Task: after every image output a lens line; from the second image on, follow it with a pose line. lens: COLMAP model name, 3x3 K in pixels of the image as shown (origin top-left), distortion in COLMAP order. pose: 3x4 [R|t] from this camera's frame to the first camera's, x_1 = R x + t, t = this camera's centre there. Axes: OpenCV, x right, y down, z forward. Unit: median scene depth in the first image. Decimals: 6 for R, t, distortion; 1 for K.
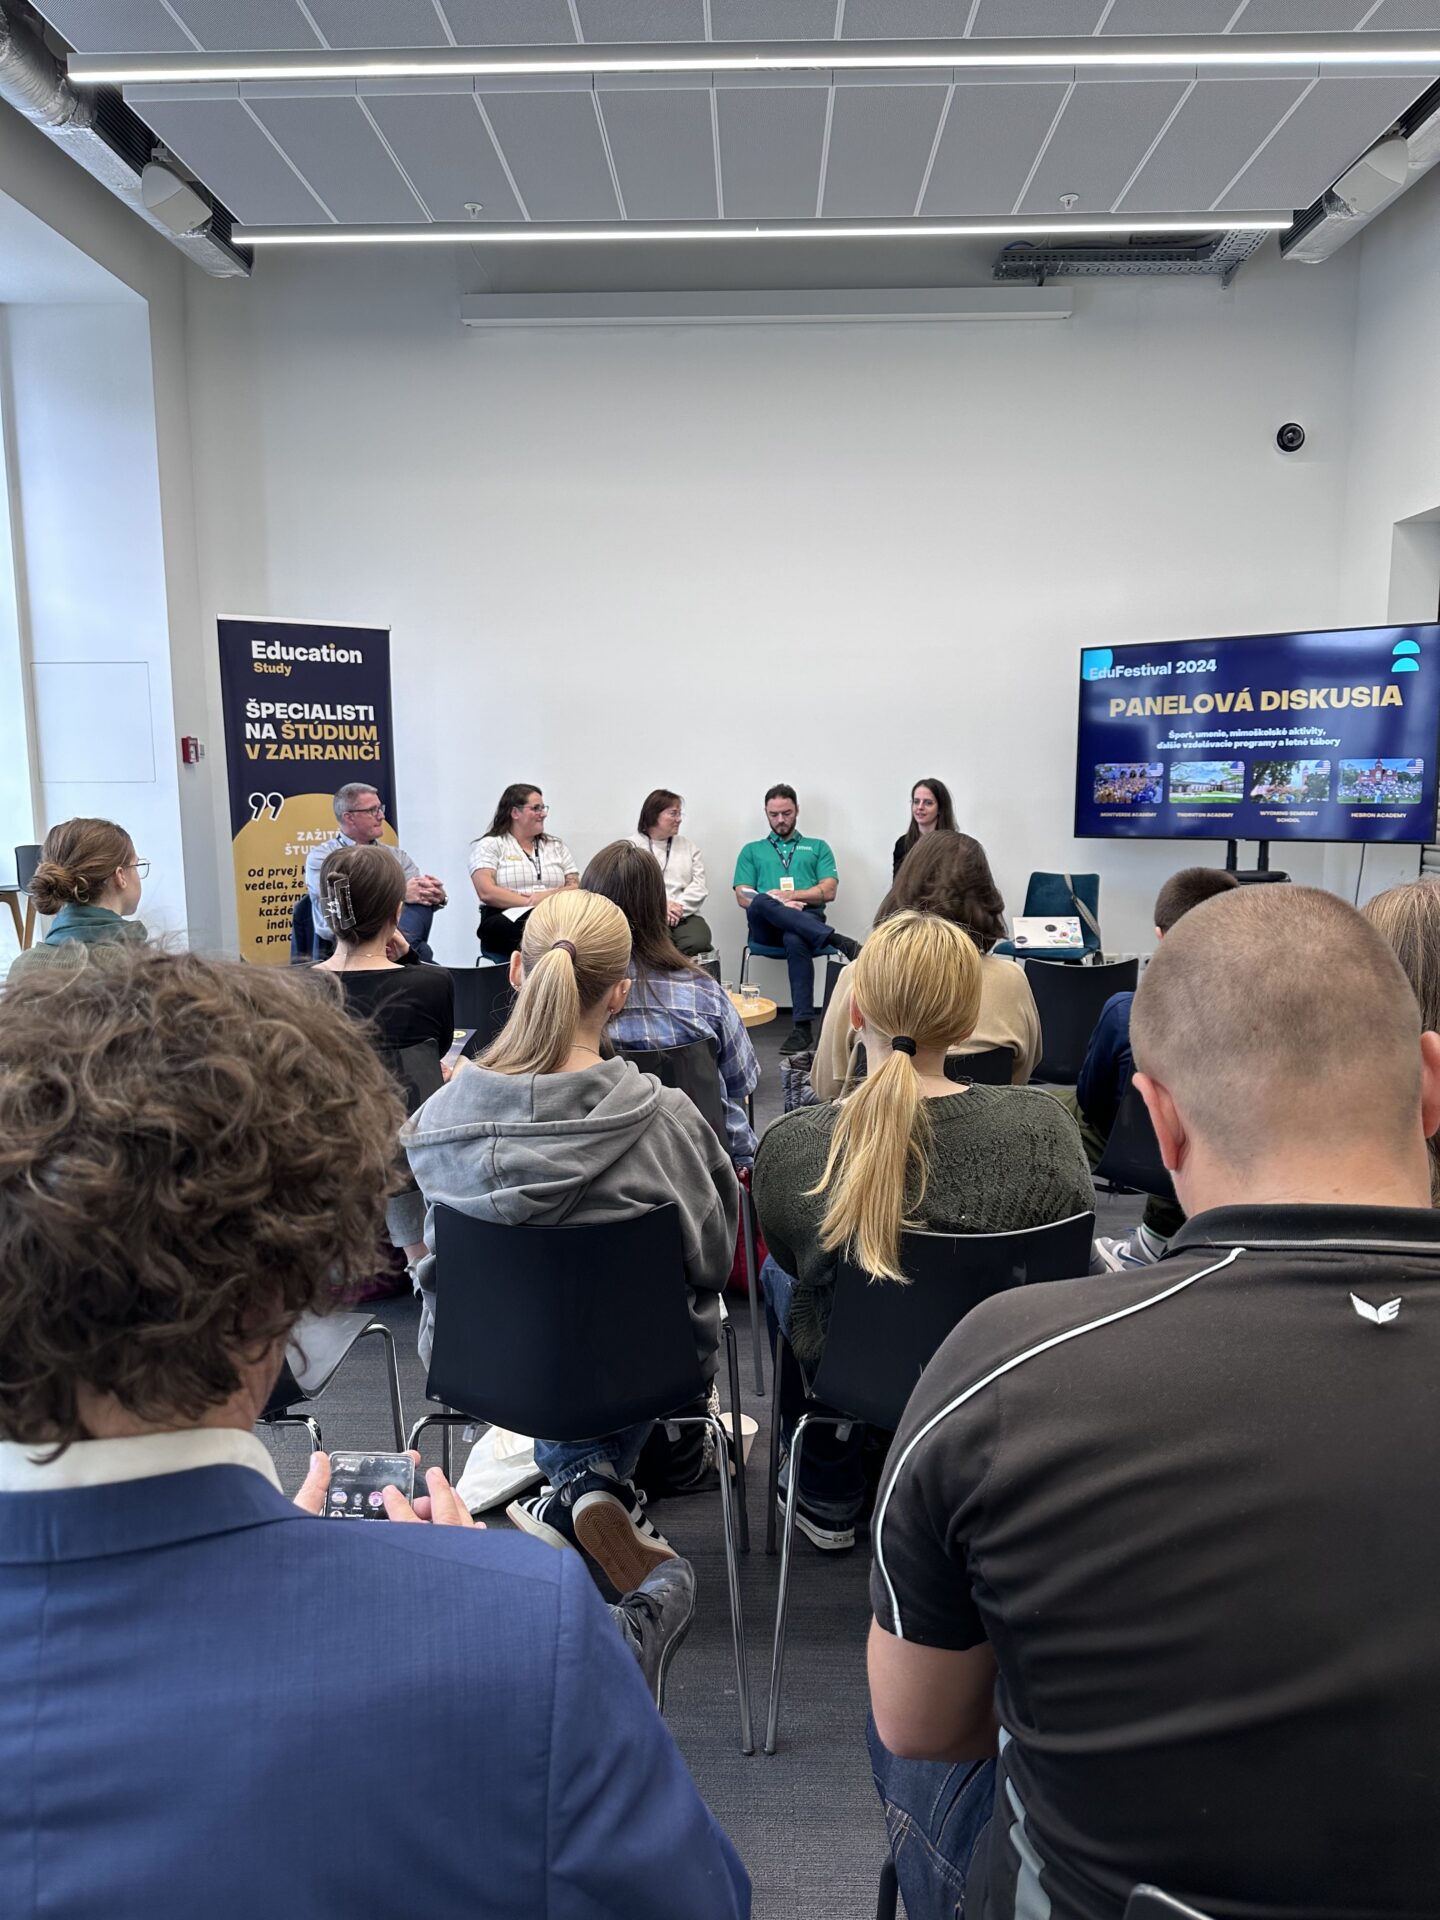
lens RADIAL K [[1354.9, 0, 716.7], [0, 1354.9, 959.2], [0, 0, 1]] dist [0.172973, -0.219698]
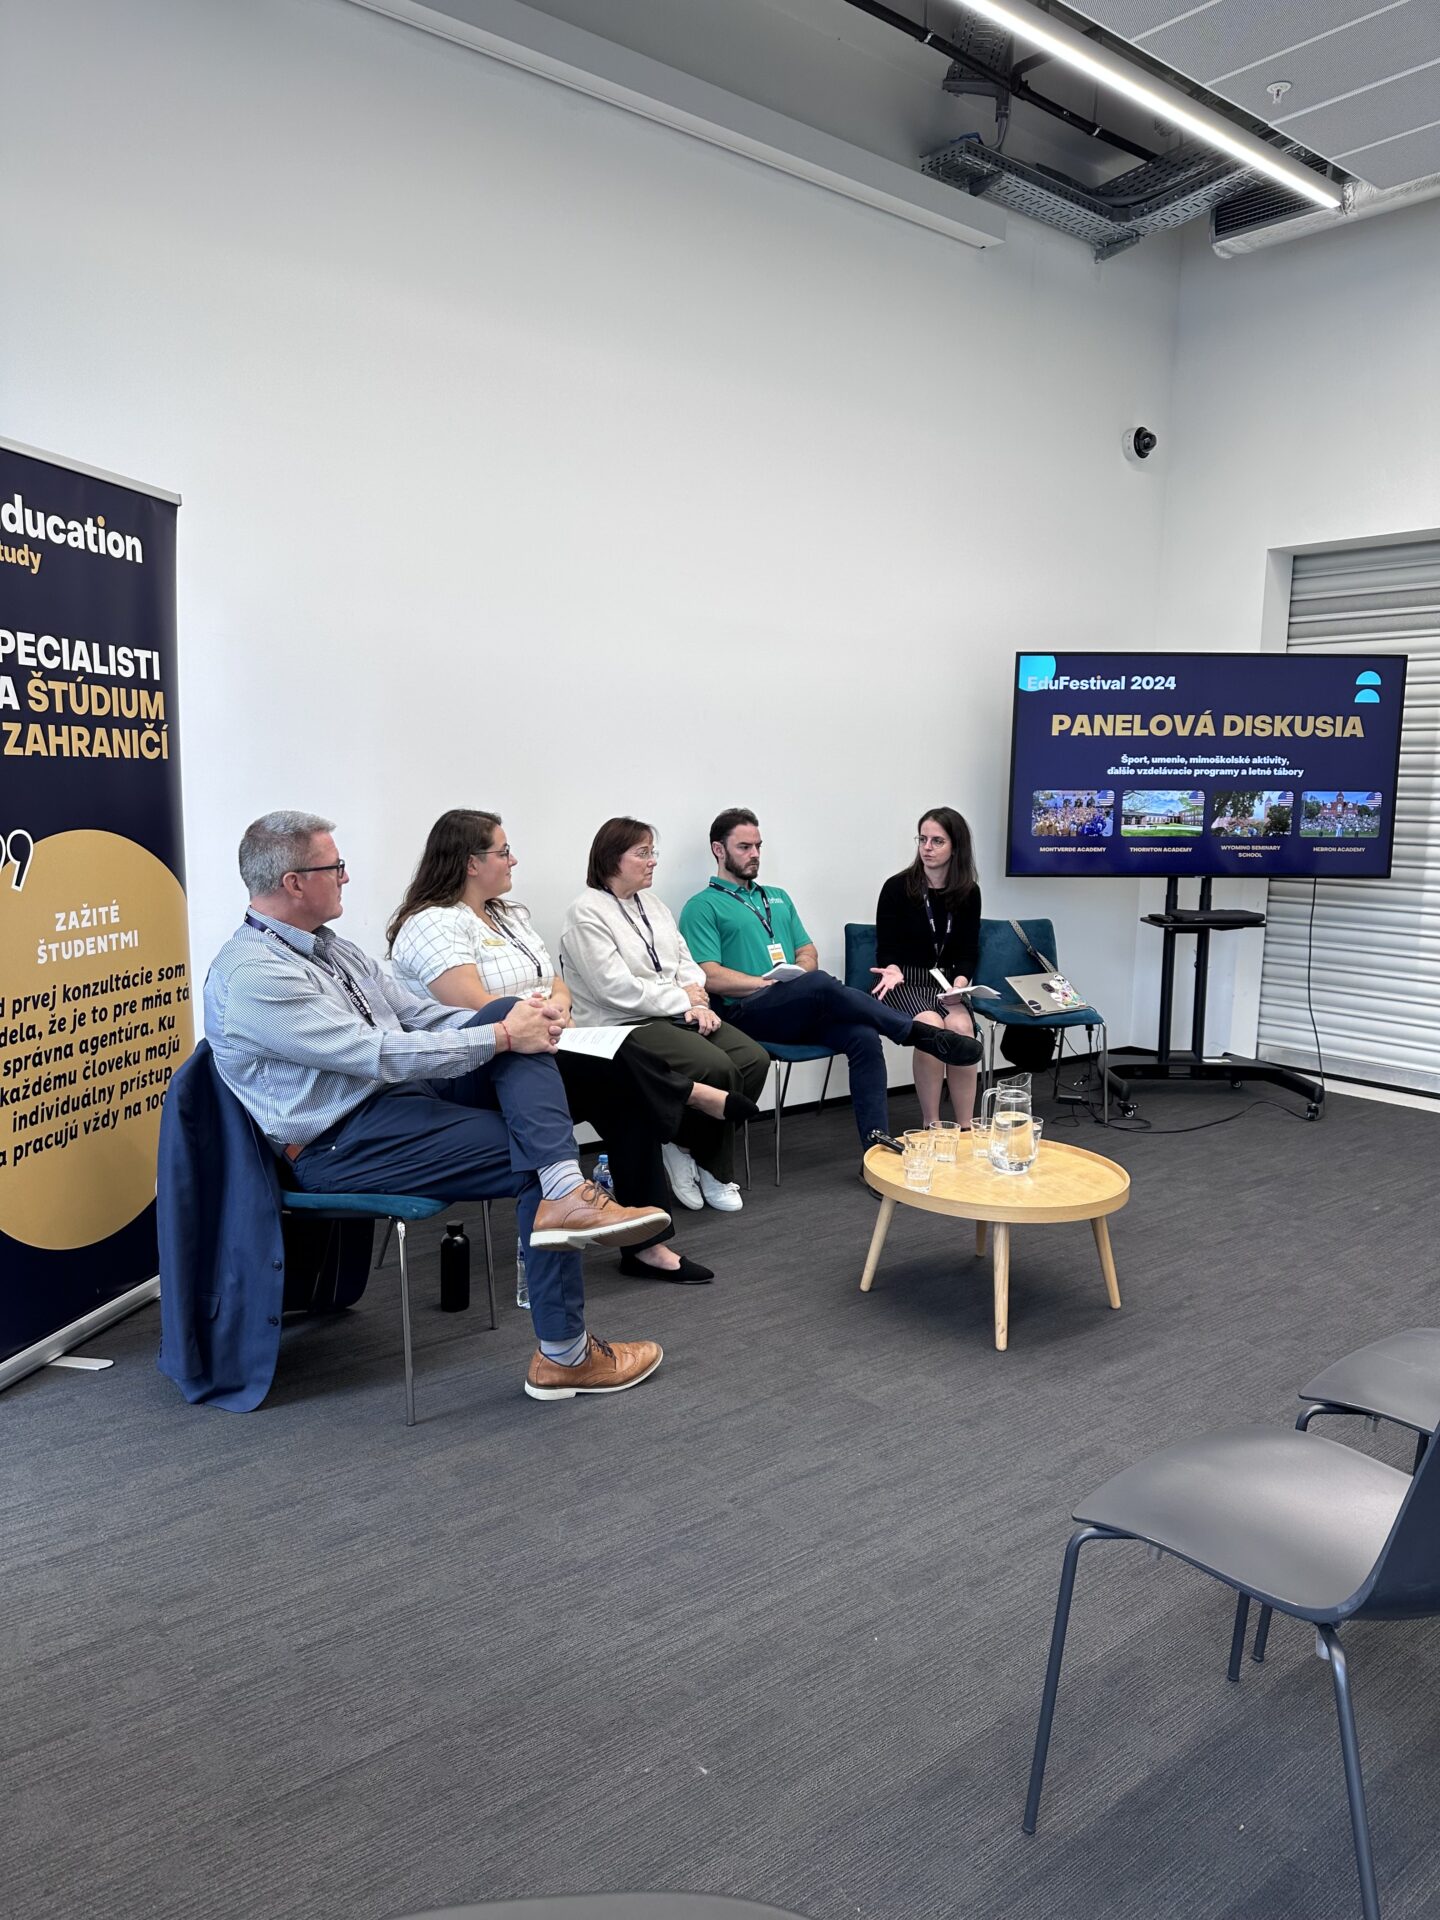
lens RADIAL K [[1354.9, 0, 716.7], [0, 1354.9, 959.2], [0, 0, 1]] dist [0.172973, -0.219698]
pose [[0.759837, -0.066680, 0.646685, -0.444154], [0.069684, 0.997349, 0.020960, -0.071967], [-0.646368, 0.029137, 0.762469, 0.504486]]
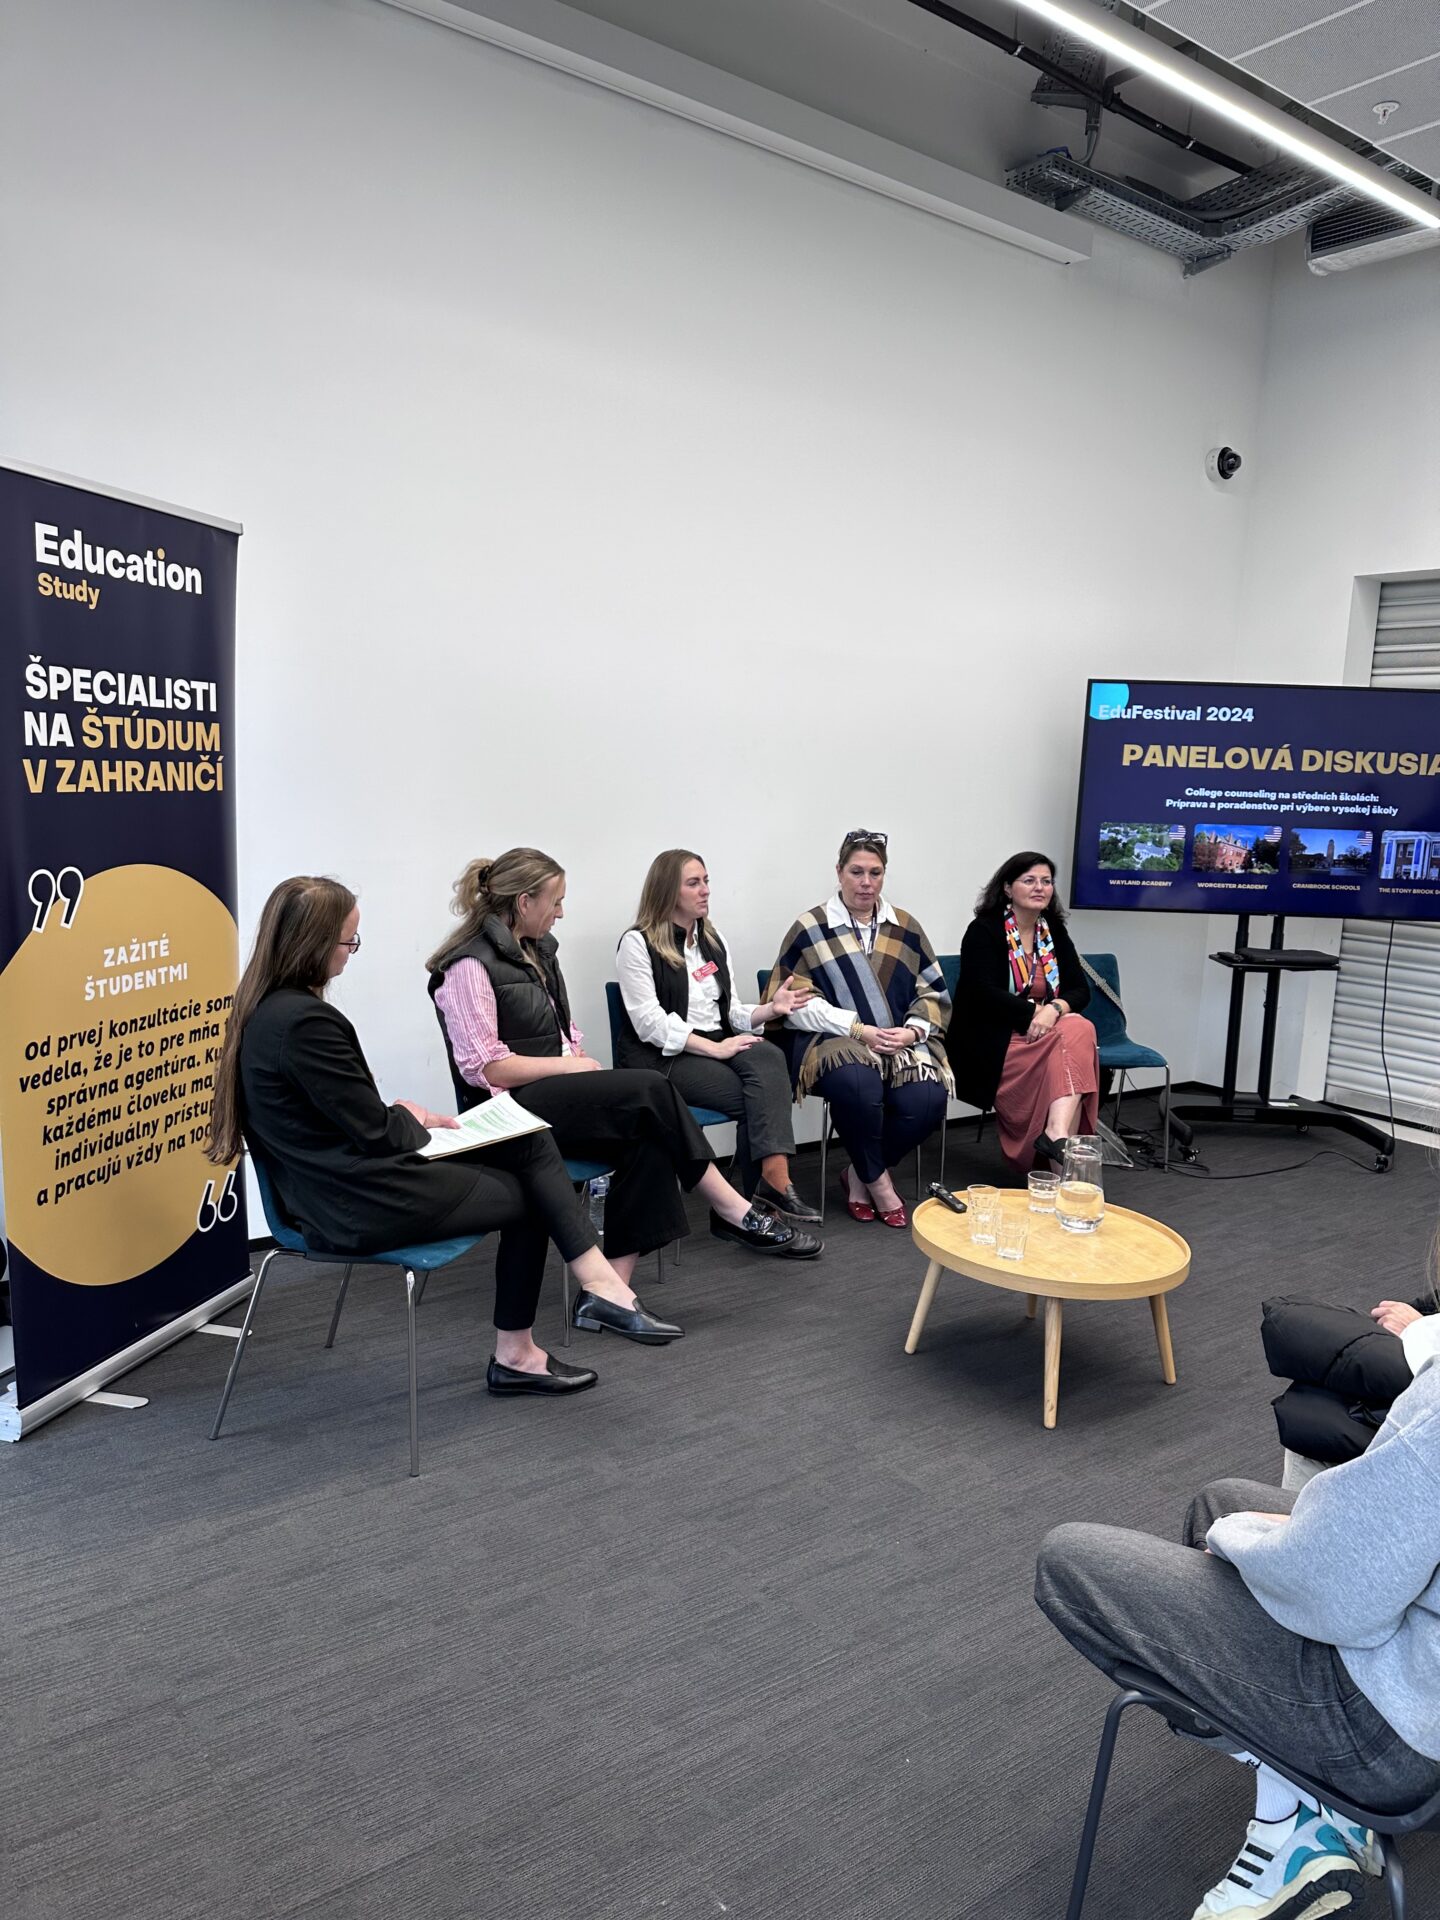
lens RADIAL K [[1360.7, 0, 720.0], [0, 1360.7, 960.0], [0, 0, 1]] dist [0.138639, -0.157444]
pose [[0.786271, -0.048576, 0.615970, -0.433727], [0.039372, 0.998818, 0.028511, -0.094810], [-0.616627, 0.001835, 0.787254, 0.511662]]
